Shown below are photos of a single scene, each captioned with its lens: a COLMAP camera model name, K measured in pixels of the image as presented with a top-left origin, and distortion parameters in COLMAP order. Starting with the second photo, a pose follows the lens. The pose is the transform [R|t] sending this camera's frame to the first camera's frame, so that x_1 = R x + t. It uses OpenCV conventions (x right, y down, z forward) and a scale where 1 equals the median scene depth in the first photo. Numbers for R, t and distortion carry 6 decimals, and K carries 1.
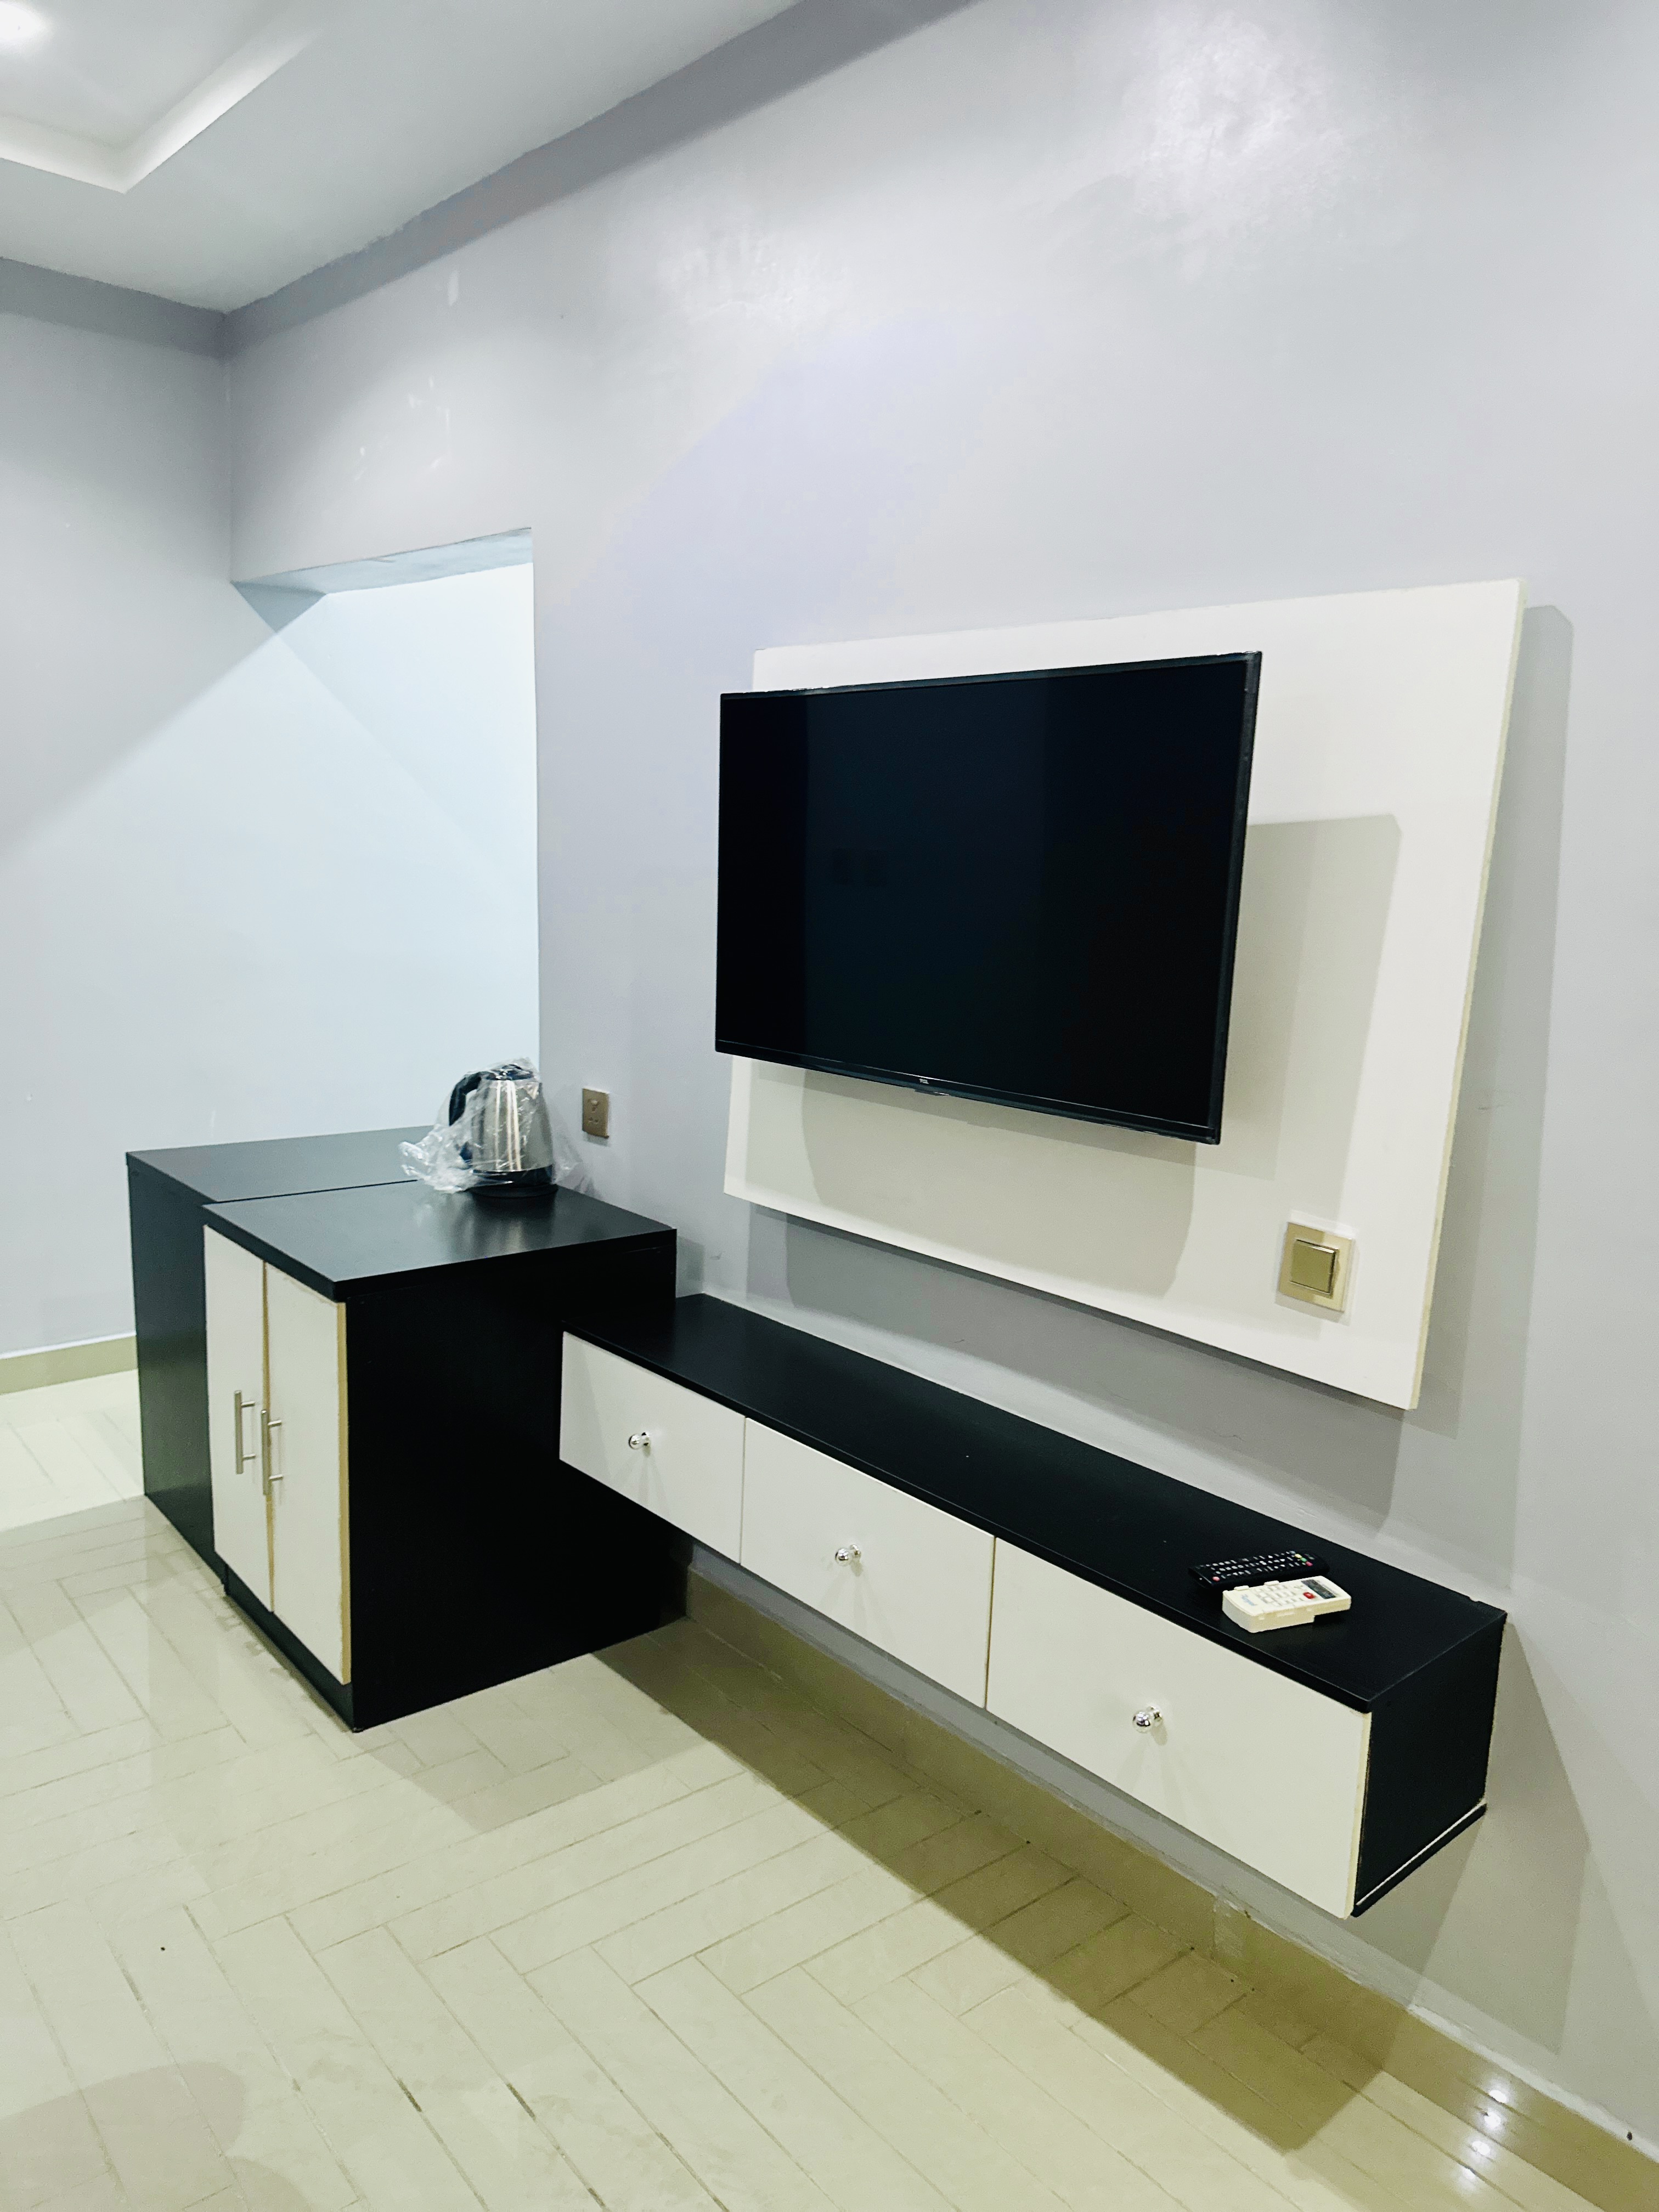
lens RADIAL K [[1553.2, 0, 832.9], [0, 1553.2, 1126.9], [0, 0, 1]] dist [0.008240, -0.031750]
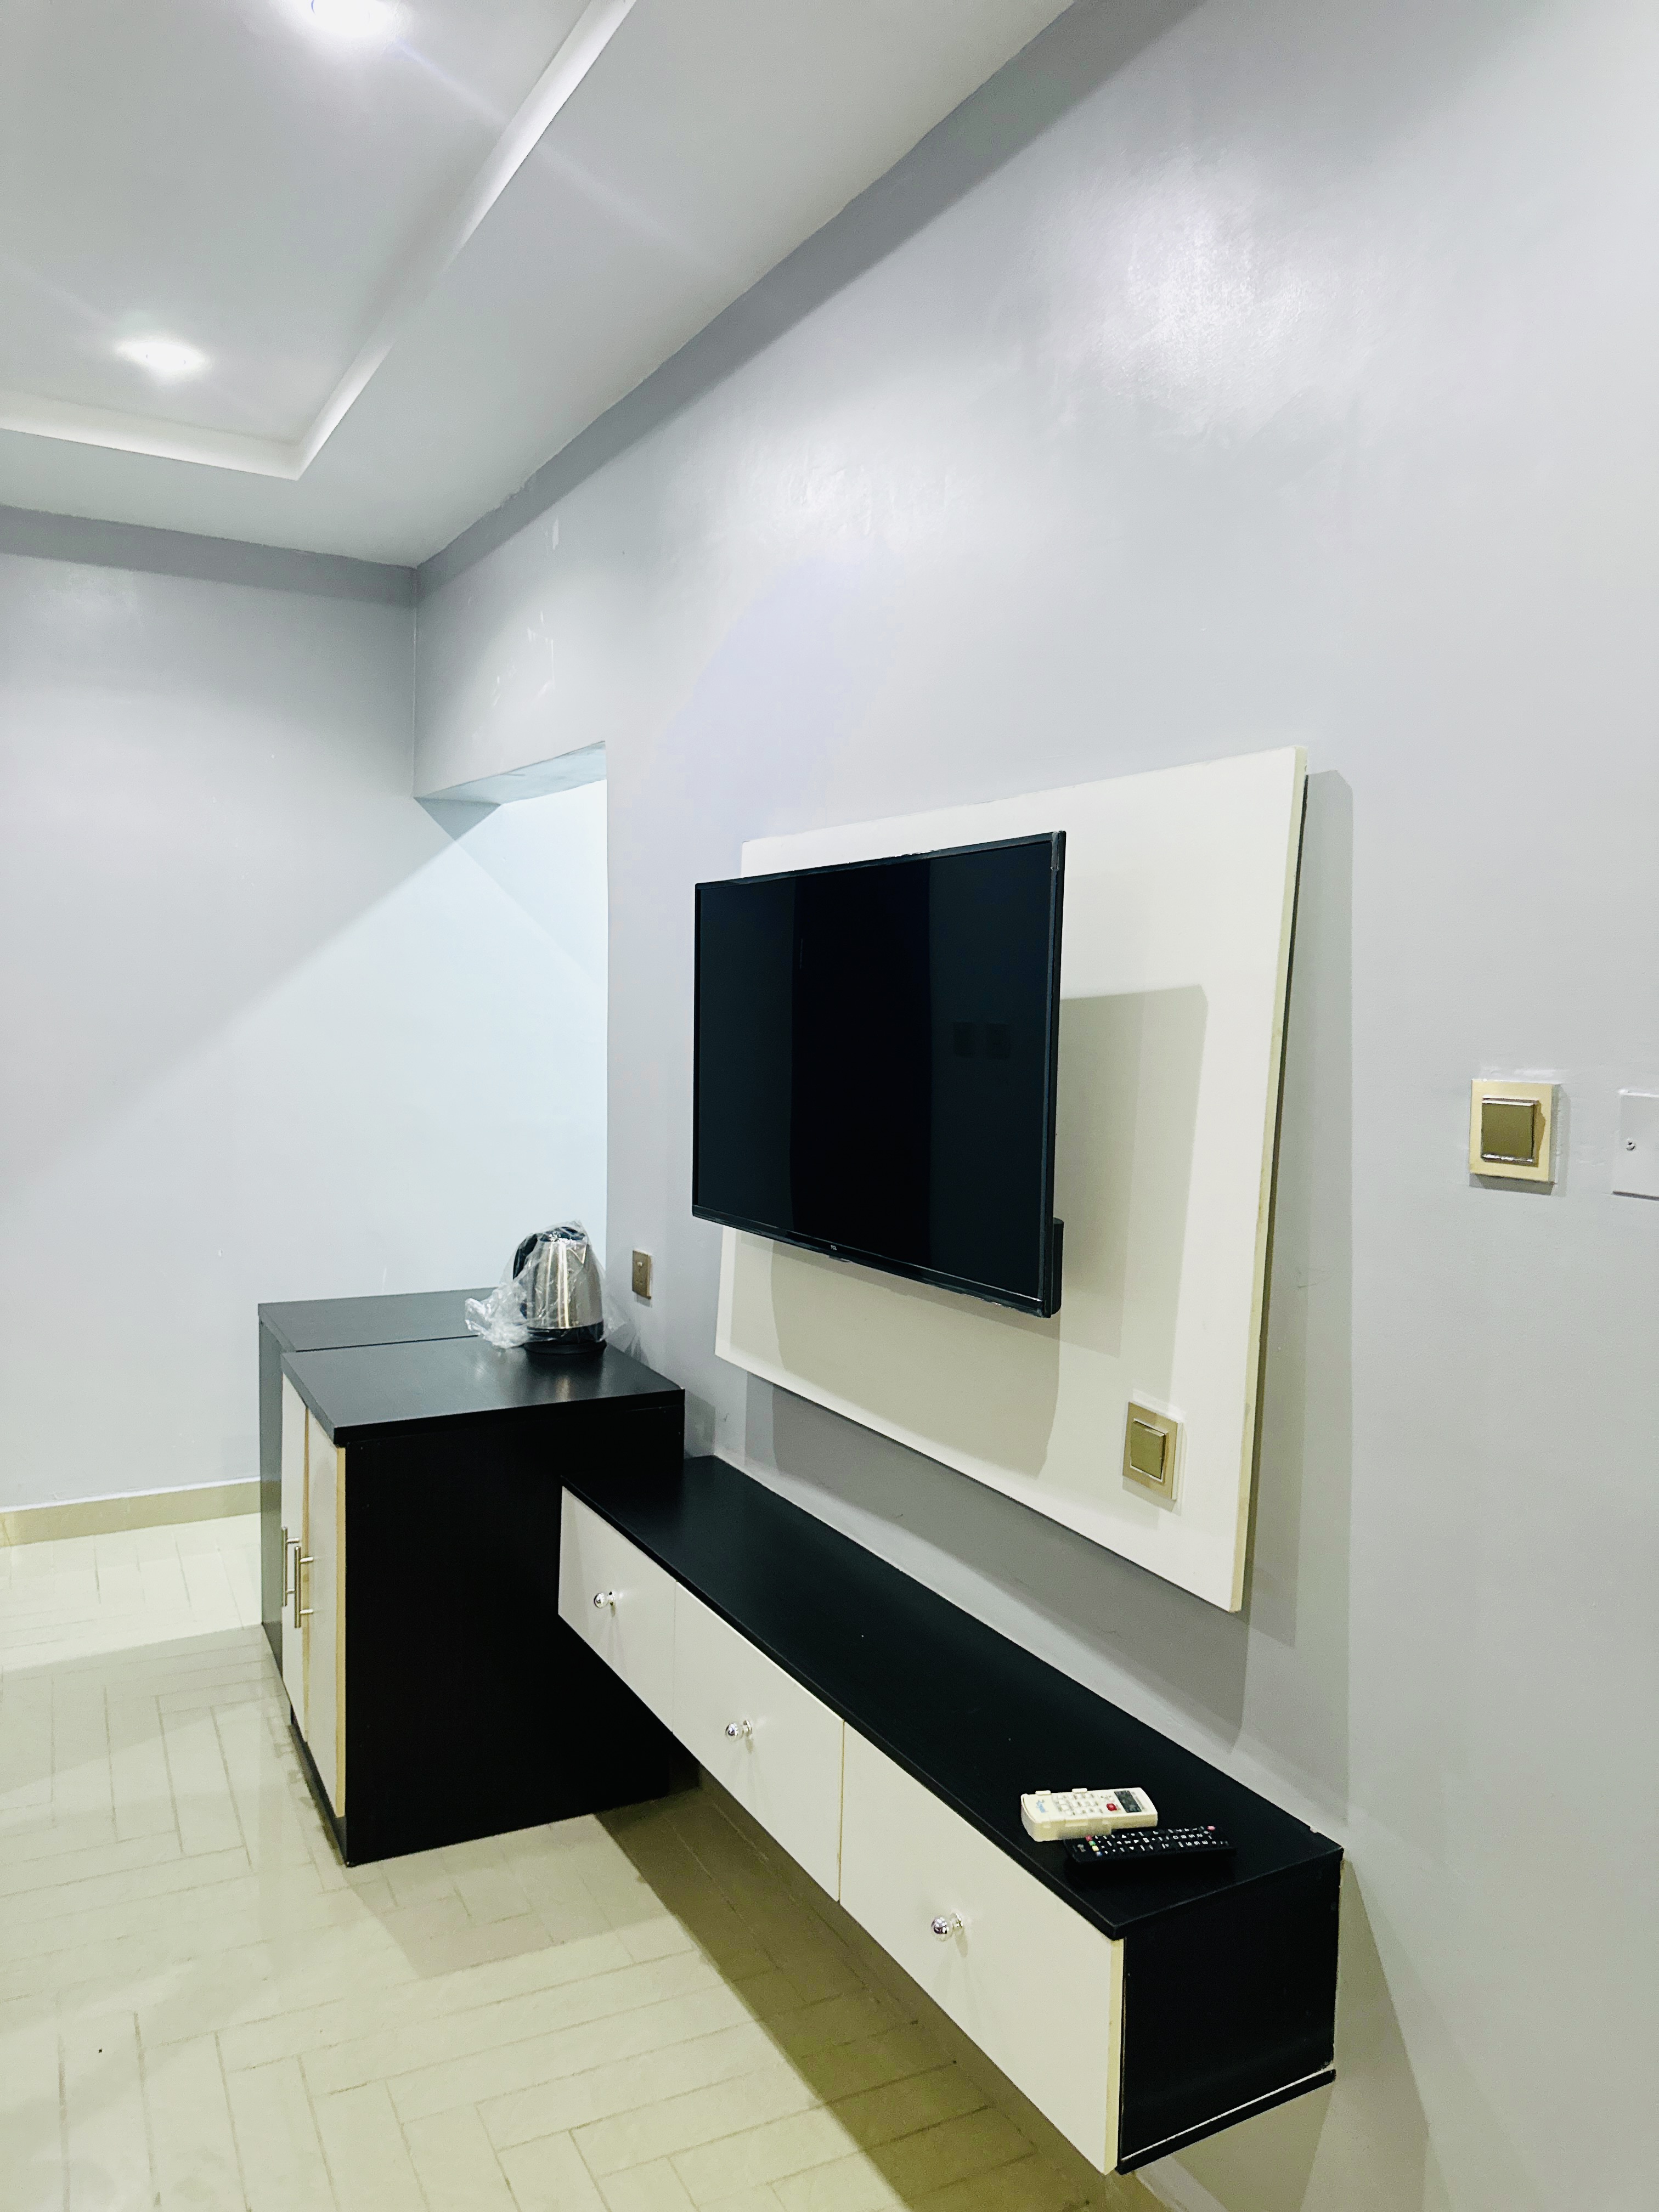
lens RADIAL K [[1553.2, 0, 822.2], [0, 1553.2, 1103.7], [0, 0, 1]] dist [0.008240, -0.031750]
pose [[0.974109, -0.006170, -0.225996, 0.252299], [-0.020690, 0.993000, -0.116291, -0.005276], [0.225131, 0.117956, 0.967162, 0.002504]]
